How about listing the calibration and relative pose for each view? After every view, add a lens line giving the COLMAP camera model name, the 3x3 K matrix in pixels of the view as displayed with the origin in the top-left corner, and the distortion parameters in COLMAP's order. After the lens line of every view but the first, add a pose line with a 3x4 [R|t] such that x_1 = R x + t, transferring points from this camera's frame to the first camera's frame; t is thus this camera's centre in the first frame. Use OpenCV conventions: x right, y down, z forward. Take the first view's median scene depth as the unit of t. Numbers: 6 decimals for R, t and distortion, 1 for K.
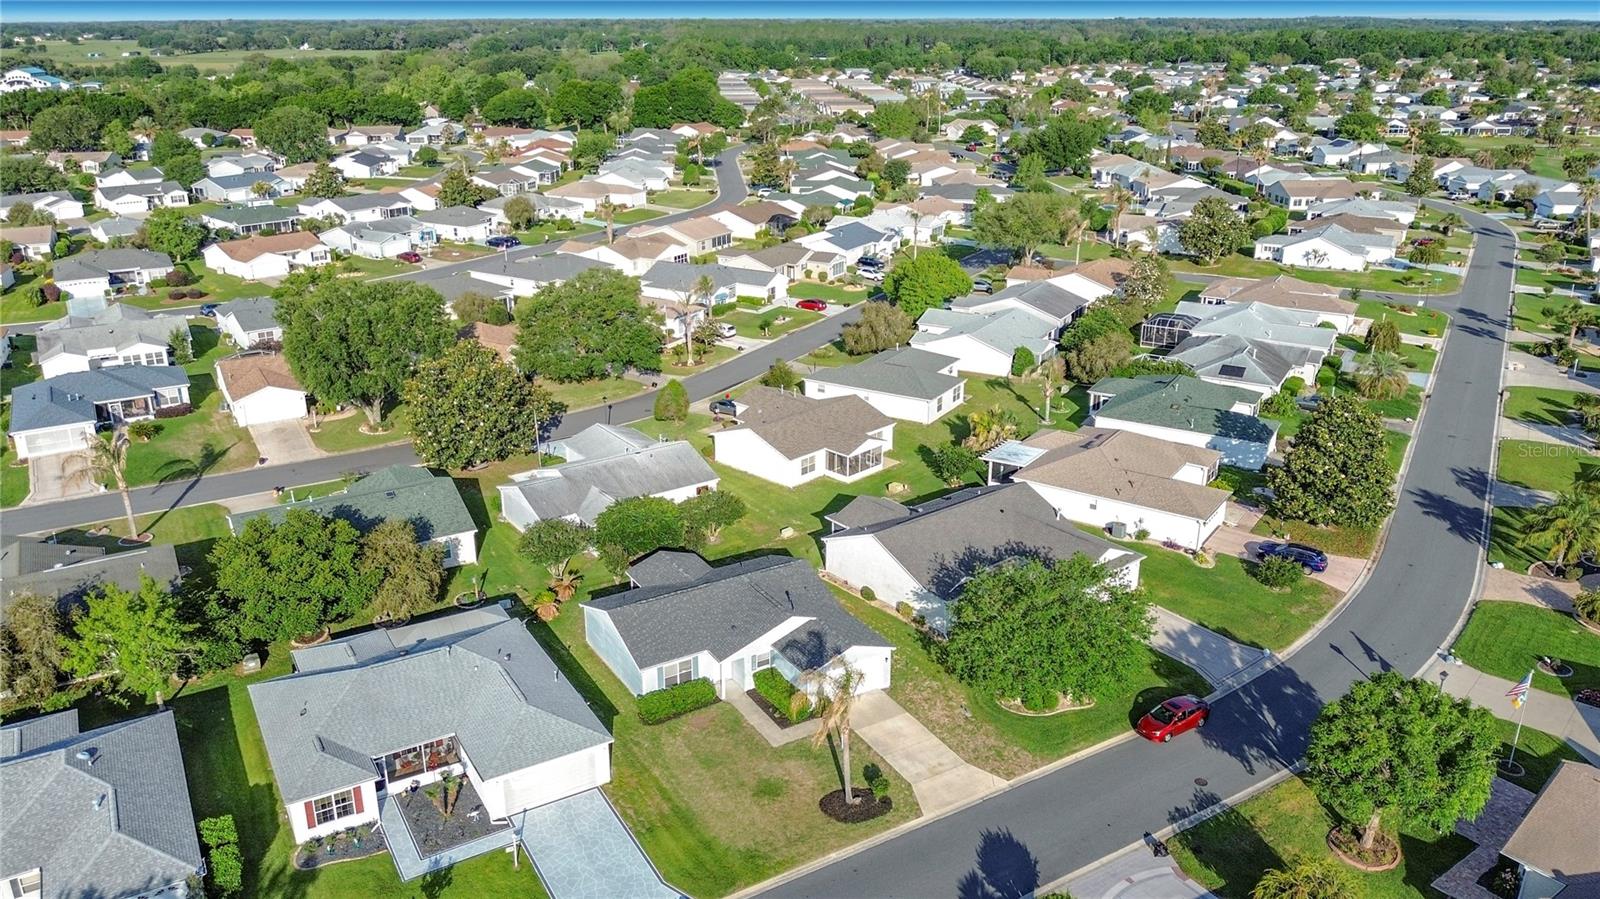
lens RADIAL K [[1178.7, 0, 796.7], [0, 1178.7, 455.8], [0, 0, 1]] dist [0.040983, -0.091364]
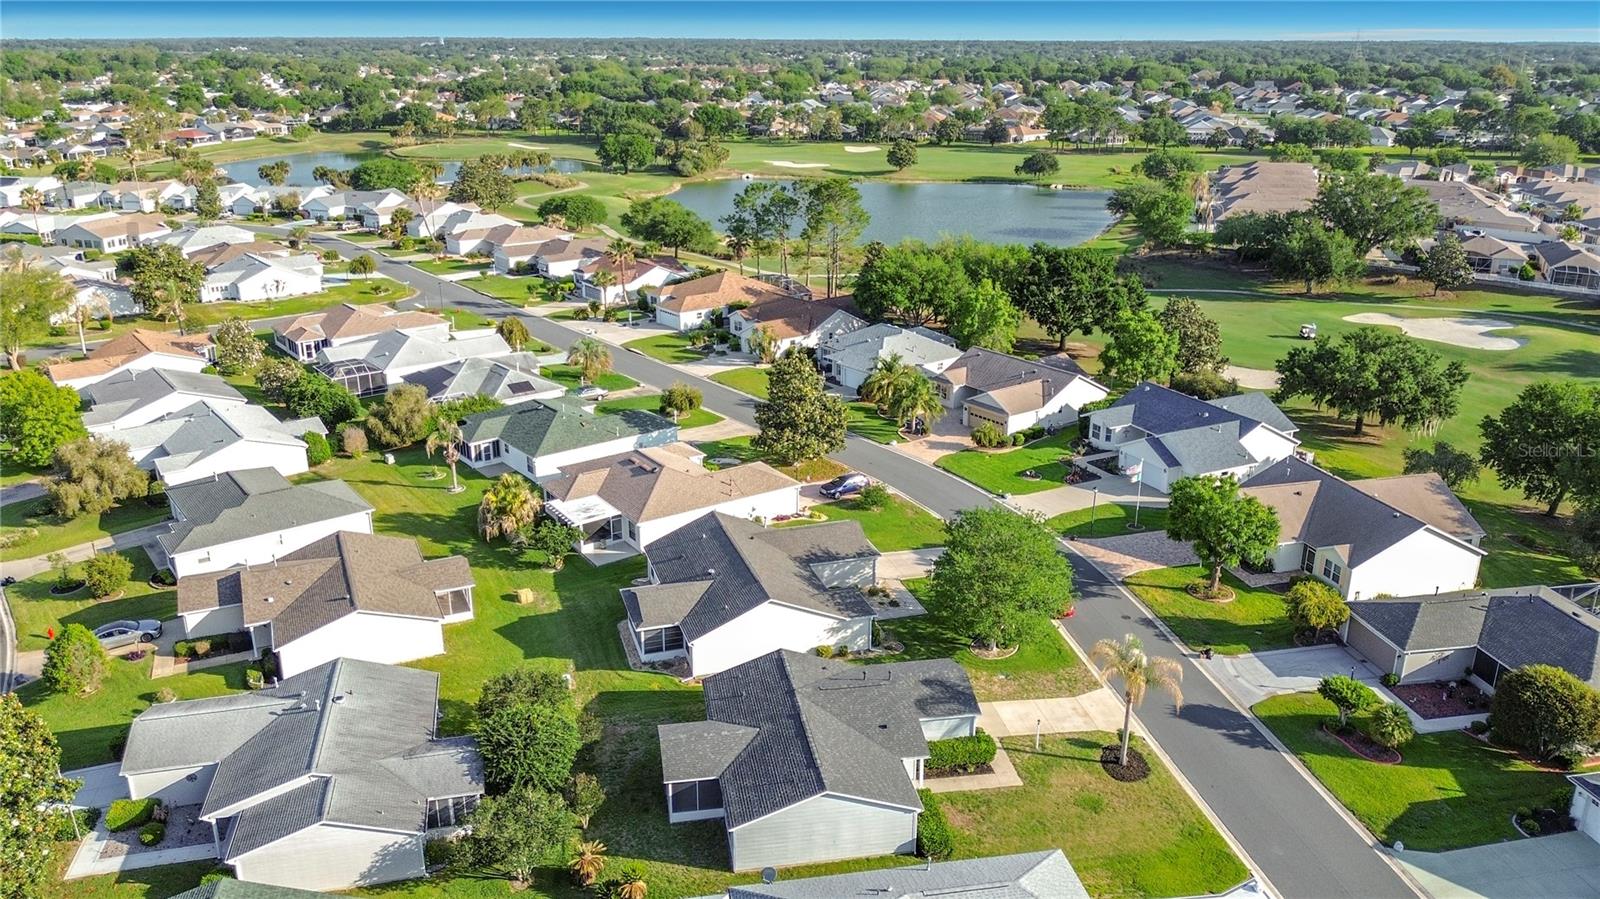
lens RADIAL K [[1173.9, 0, 800.0], [0, 1173.9, 449.5], [0, 0, 1]] dist [0.037612, -0.079765]
pose [[0.361285, -0.305820, 0.880879, -0.425567], [0.321899, 0.927516, 0.189987, -0.127417], [-0.875131, 0.214914, 0.433541, 0.331541]]
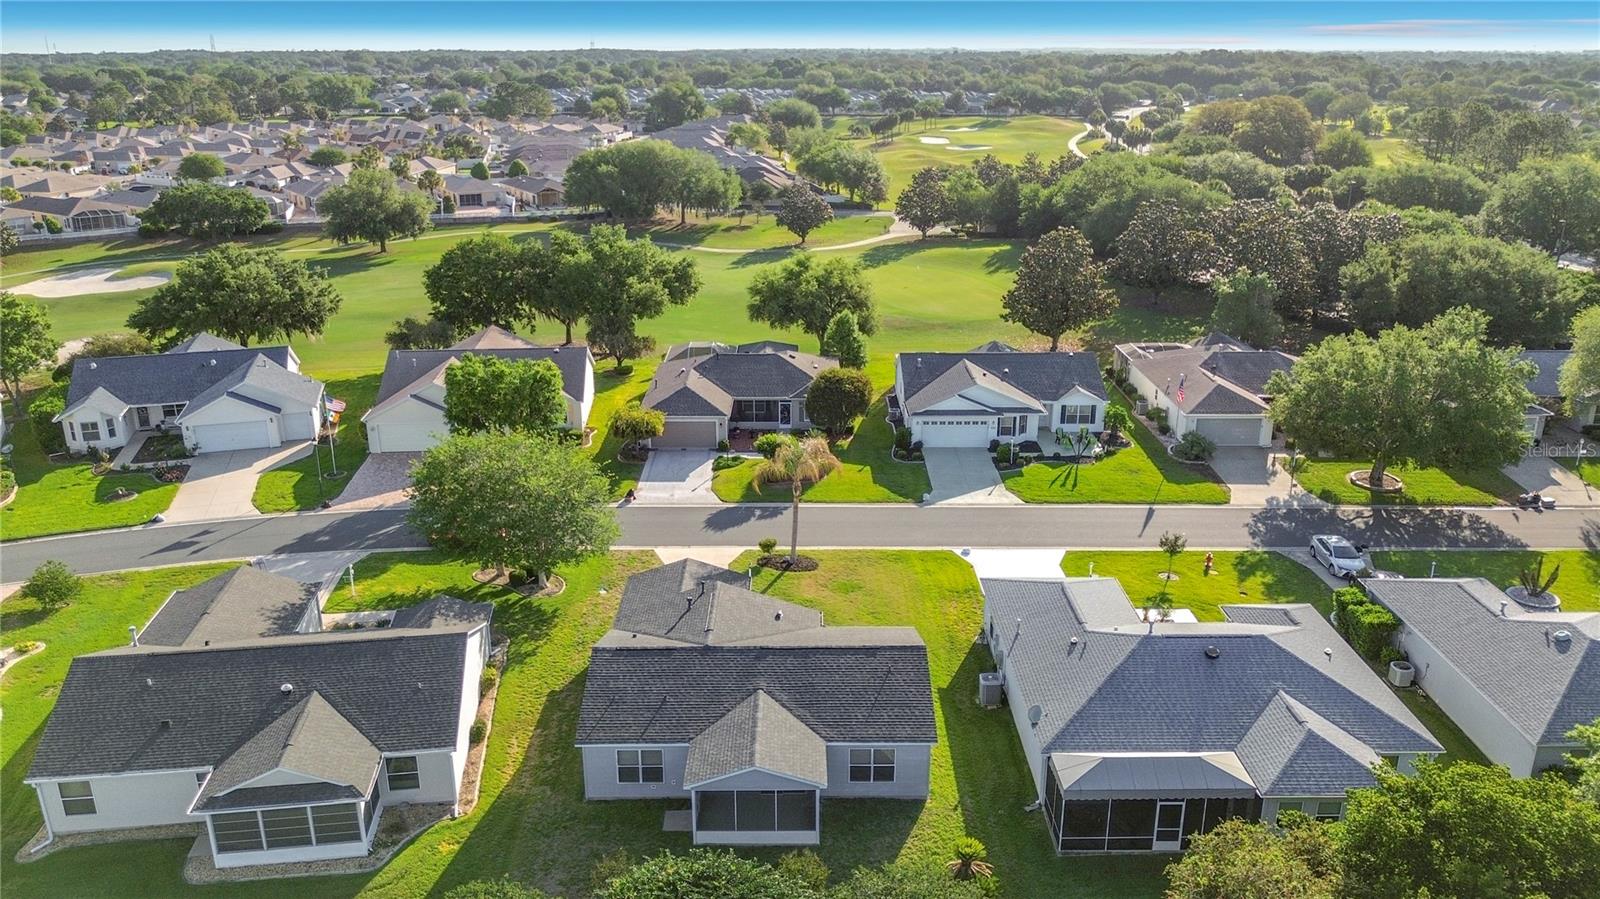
lens RADIAL K [[1167.5, 0, 799.0], [0, 1167.5, 455.8], [0, 0, 1]] dist [0.036675, -0.077531]
pose [[-0.858335, -0.166134, 0.485448, -0.221394], [0.180329, 0.788091, 0.588553, -0.202458], [-0.480356, 0.592716, -0.646487, 0.756322]]
